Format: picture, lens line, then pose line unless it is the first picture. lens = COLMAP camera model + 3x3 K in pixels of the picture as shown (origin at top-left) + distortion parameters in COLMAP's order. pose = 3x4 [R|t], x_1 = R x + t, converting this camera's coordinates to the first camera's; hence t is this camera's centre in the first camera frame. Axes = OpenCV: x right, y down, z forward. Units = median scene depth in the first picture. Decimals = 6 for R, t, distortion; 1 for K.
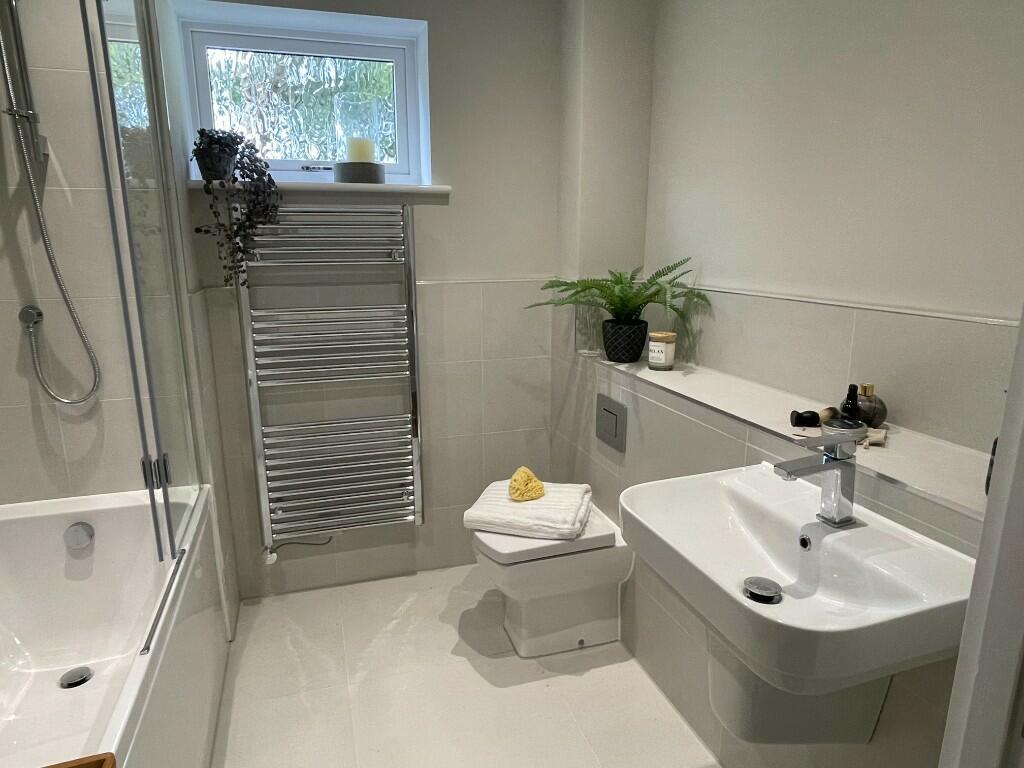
lens RADIAL K [[619.4, 0, 512.0], [0, 619.4, 384.0], [0, 0, 1]] dist [0.016331, -0.001499]
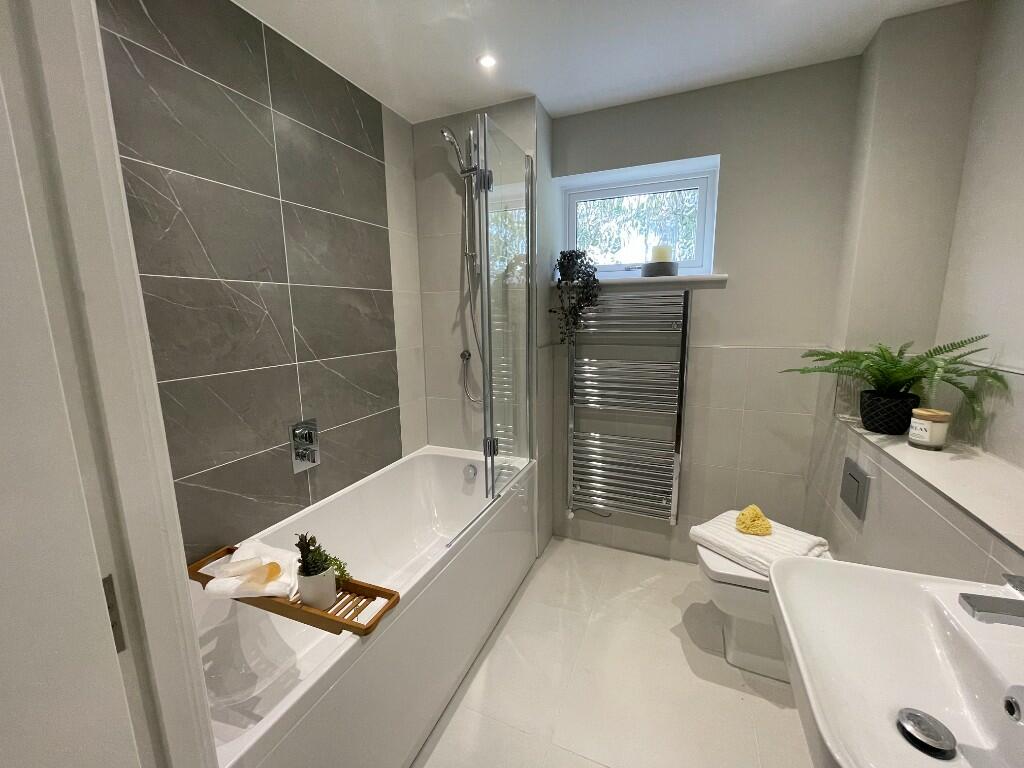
lens RADIAL K [[409.1, 0, 512.0], [0, 409.1, 384.0], [0, 0, 1]] dist [-0.000116, -0.000046]
pose [[0.762664, 0.106072, -0.638037, 0.141668], [-0.137236, 0.990538, 0.000633, -0.033172], [0.632068, 0.087079, 0.770005, 0.084779]]
